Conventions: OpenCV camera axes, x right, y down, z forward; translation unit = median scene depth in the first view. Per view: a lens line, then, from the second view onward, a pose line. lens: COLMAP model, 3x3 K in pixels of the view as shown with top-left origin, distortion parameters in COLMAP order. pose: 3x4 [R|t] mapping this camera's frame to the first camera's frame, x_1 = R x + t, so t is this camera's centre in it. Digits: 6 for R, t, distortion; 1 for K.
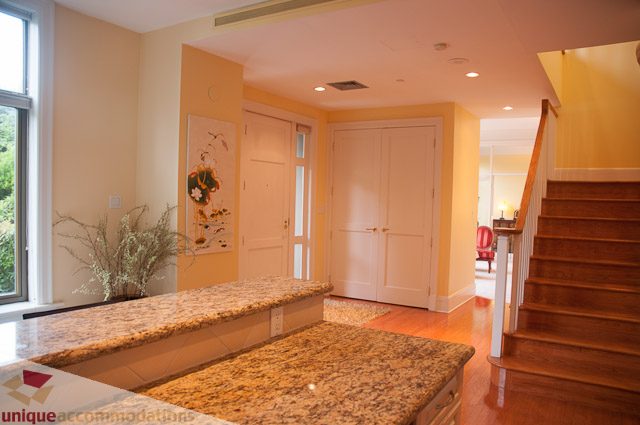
lens RADIAL K [[494.6, 0, 325.8], [0, 494.6, 216.0], [0, 0, 1]] dist [-0.170329, 0.126493]
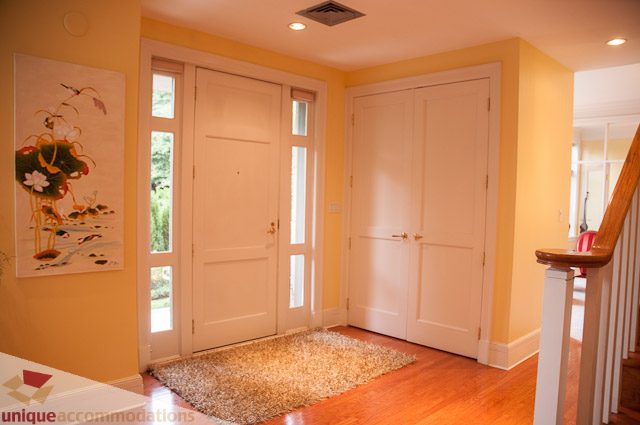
lens RADIAL K [[494.6, 0, 316.6], [0, 494.6, 218.2], [0, 0, 1]] dist [-0.170329, 0.126493]
pose [[0.969517, 0.007588, -0.244908, 0.163486], [-0.006023, 0.999956, 0.007138, -0.002449], [0.244951, -0.005445, 0.969520, 0.339515]]
